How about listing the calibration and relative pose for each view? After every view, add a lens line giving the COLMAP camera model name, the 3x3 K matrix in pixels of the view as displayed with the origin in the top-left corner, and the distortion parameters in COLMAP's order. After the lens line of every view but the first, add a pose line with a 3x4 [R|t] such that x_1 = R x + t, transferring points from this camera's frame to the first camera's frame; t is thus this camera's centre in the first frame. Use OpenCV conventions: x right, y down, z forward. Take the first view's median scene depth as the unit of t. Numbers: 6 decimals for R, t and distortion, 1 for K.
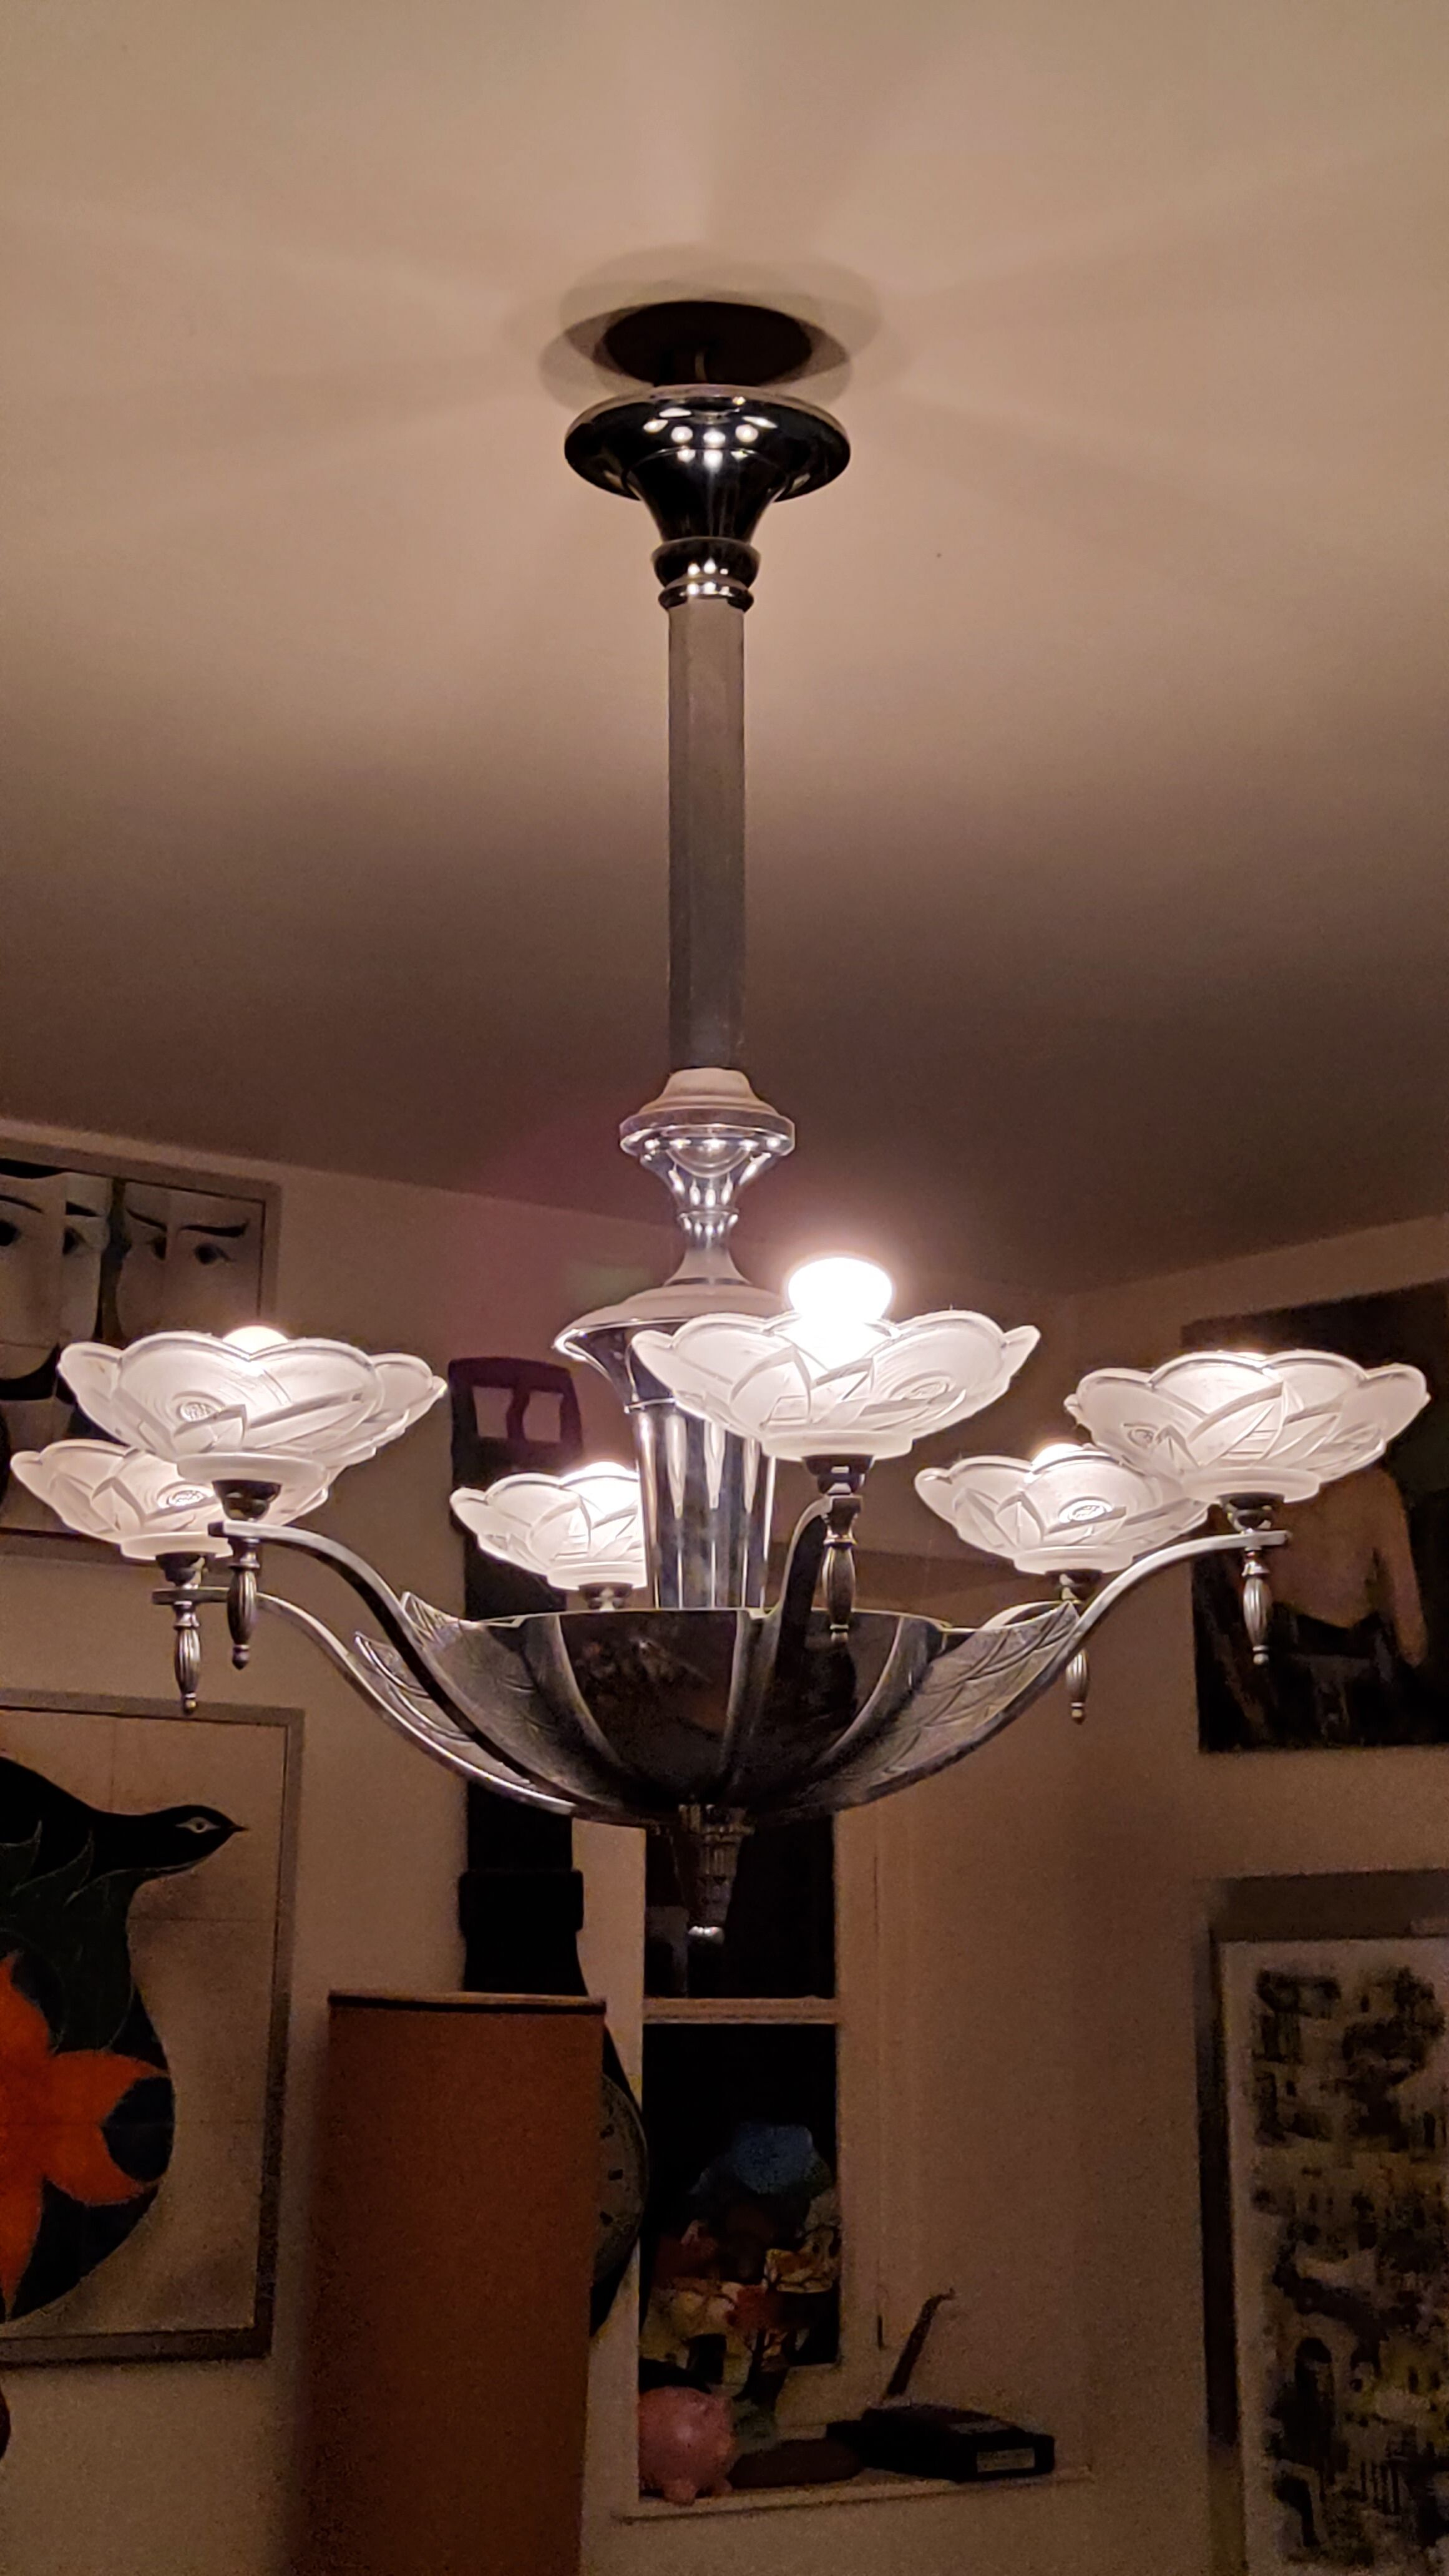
lens RADIAL K [[3190.0, 0, 724.5], [0, 3190.0, 1288.0], [0, 0, 1]] dist [-0.003839, -0.062401]
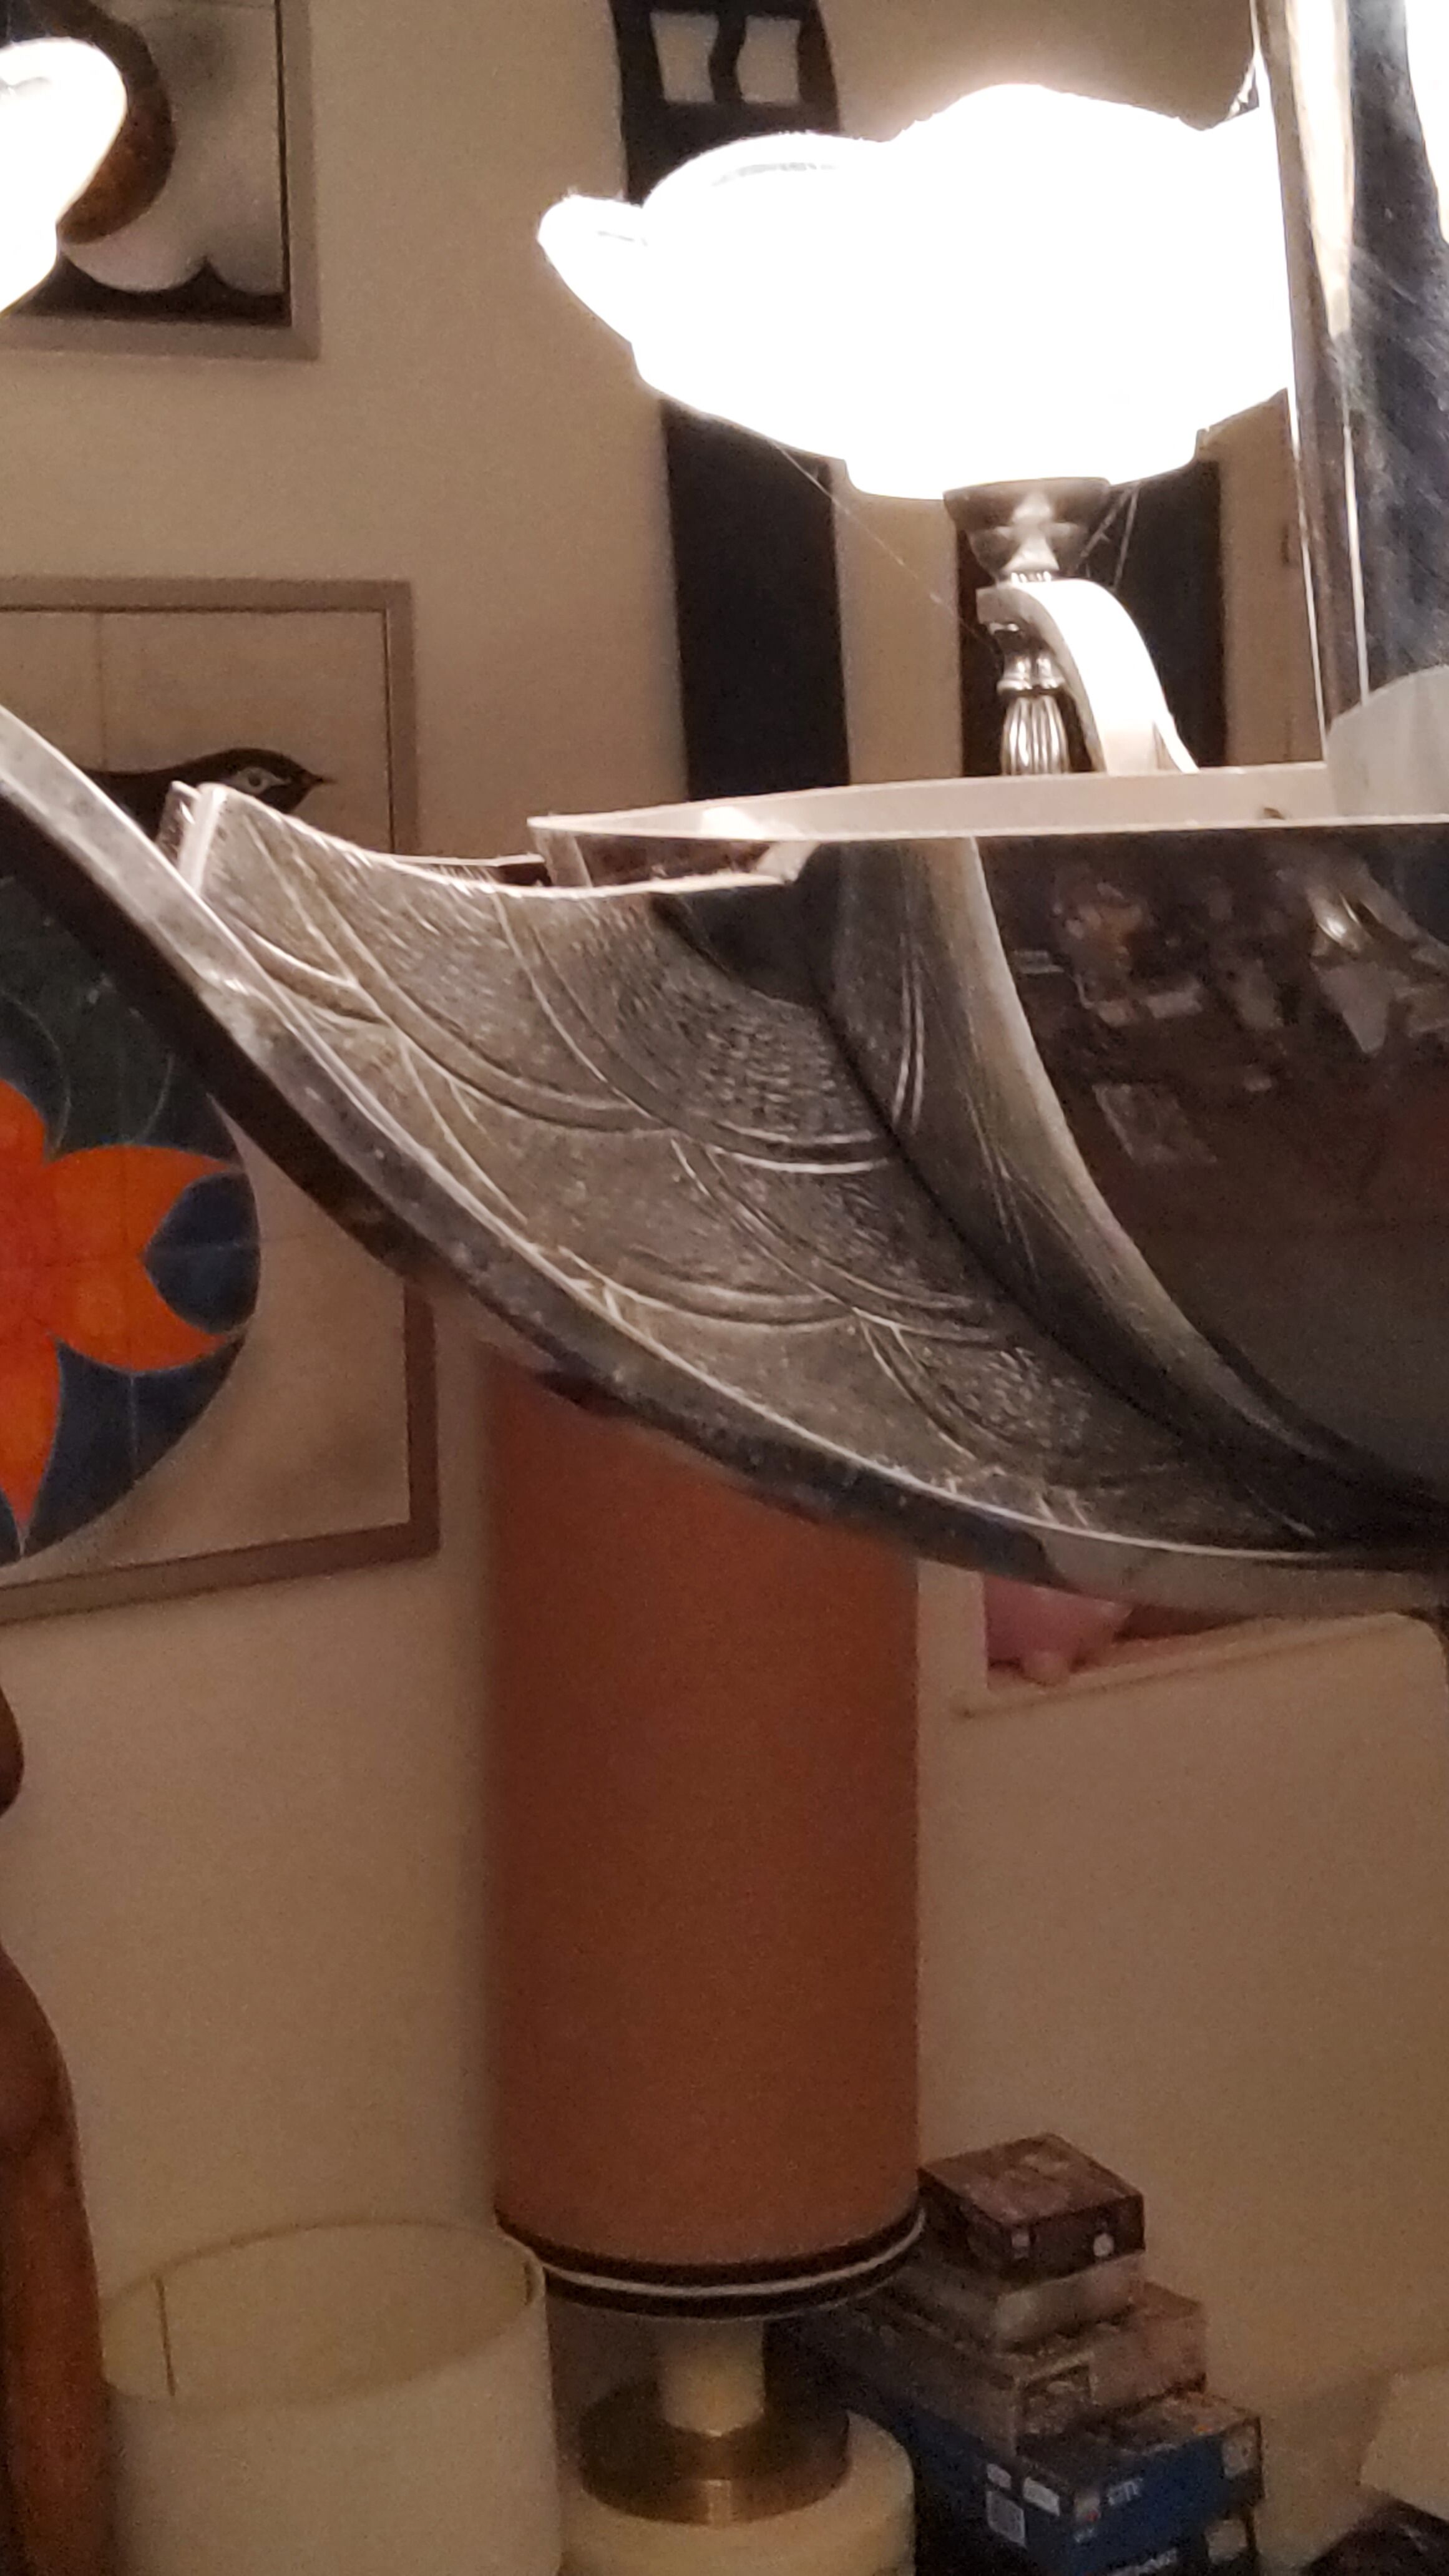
lens RADIAL K [[3117.6, 0, 723.7], [0, 3117.6, 1075.2], [0, 0, 1]] dist [-0.011144, -0.014052]
pose [[0.996313, -0.033681, -0.078910, -0.058523], [0.058137, 0.941411, 0.332213, 0.055288], [0.063097, -0.335576, 0.939898, 0.879090]]
